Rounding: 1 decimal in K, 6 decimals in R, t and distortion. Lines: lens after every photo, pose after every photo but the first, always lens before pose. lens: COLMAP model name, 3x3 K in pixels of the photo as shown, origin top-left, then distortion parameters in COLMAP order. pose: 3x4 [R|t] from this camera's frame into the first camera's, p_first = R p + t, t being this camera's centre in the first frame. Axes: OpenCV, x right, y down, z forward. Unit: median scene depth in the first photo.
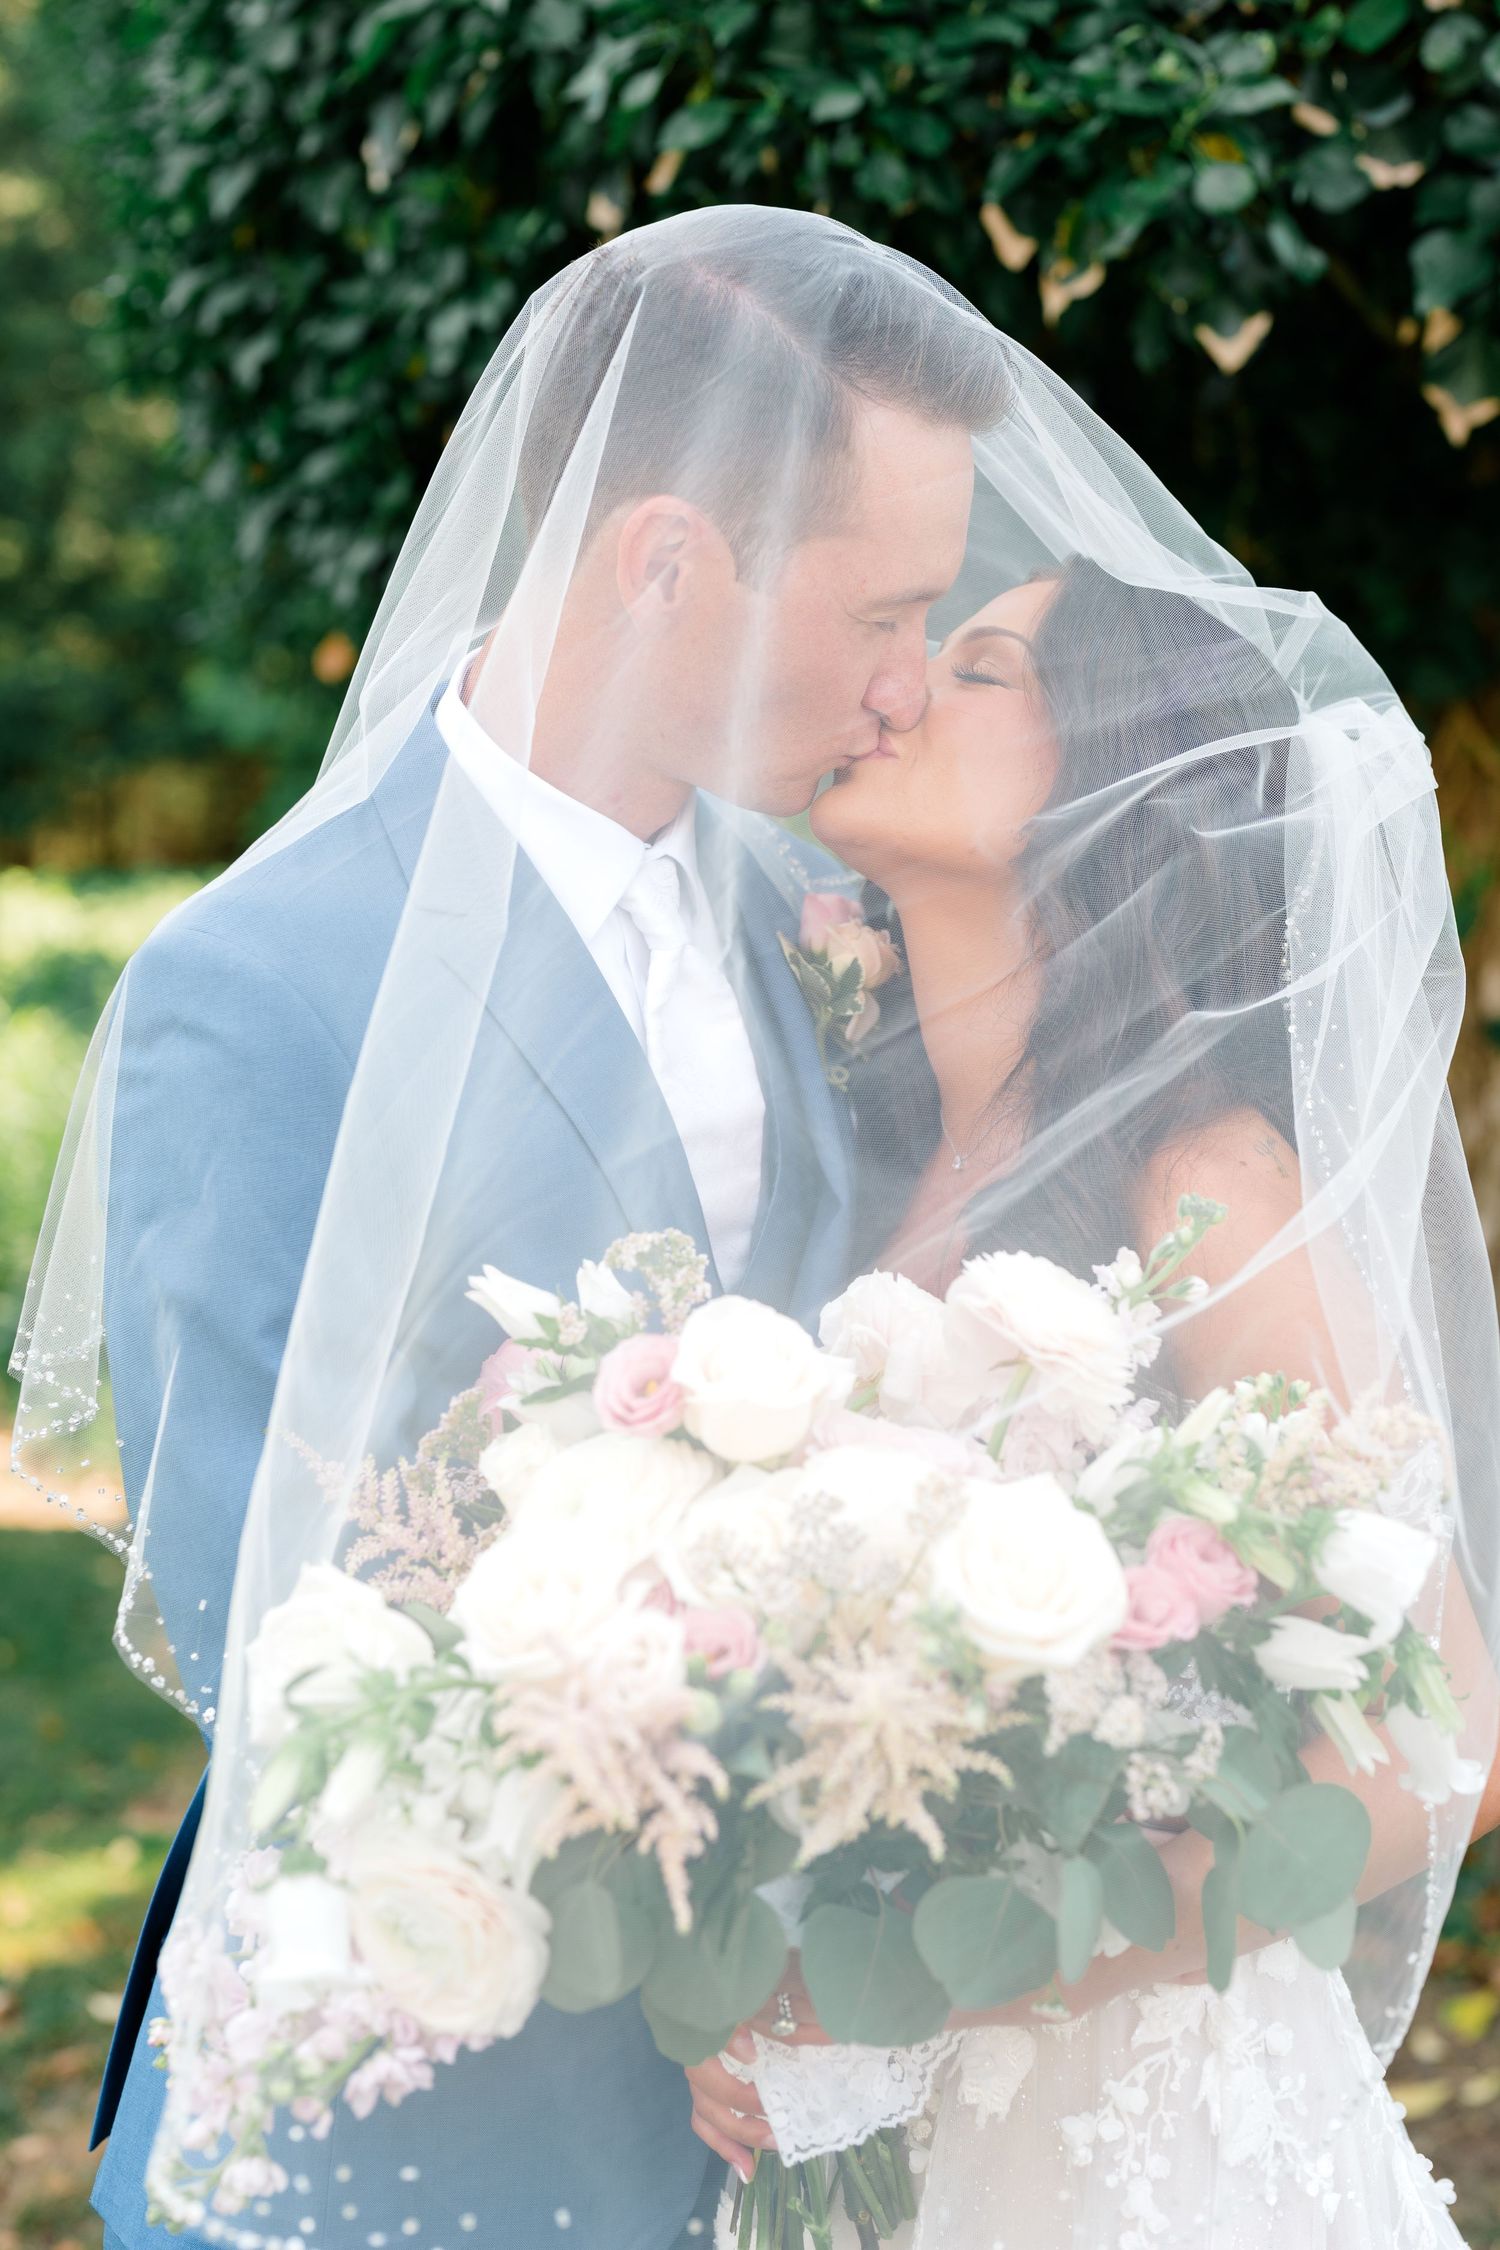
lens RADIAL K [[3195.5, 0, 732.9], [0, 3195.5, 1136.3], [0, 0, 1]] dist [-0.020041, 0.000000]
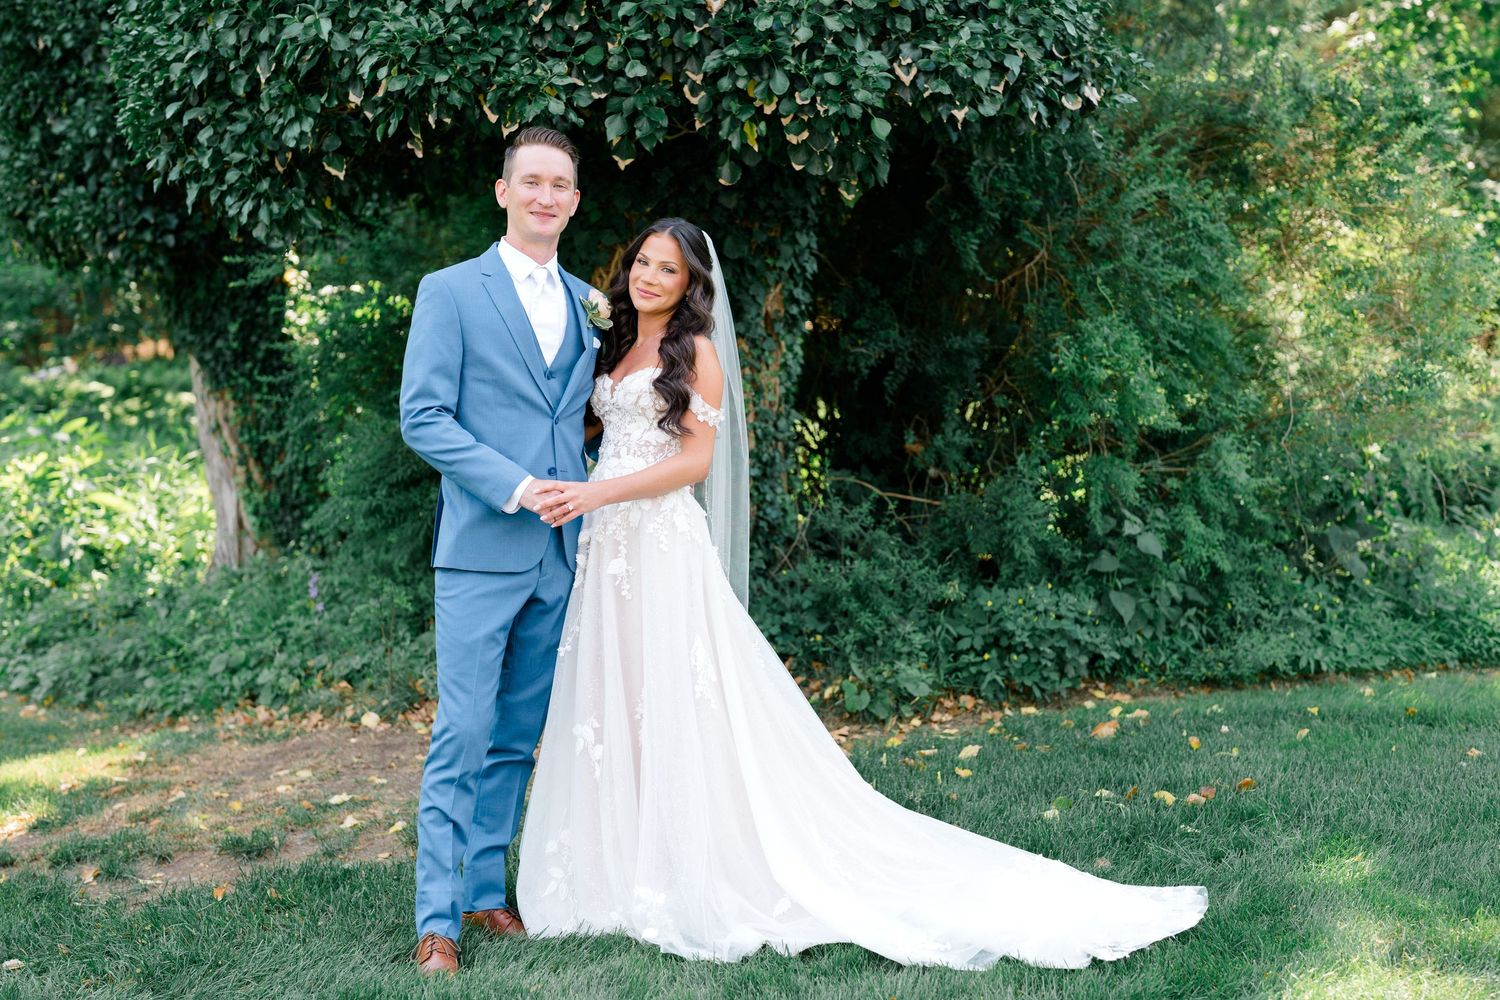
lens RADIAL K [[2130.3, 0, 744.1], [0, 2130.3, 502.5], [0, 0, 1]] dist [-0.020041, 0.000000]
pose [[0.956063, -0.064139, 0.286059, -0.337922], [0.066451, 0.997788, 0.001628, 0.147968], [-0.285531, 0.017453, 0.958211, -1.270232]]
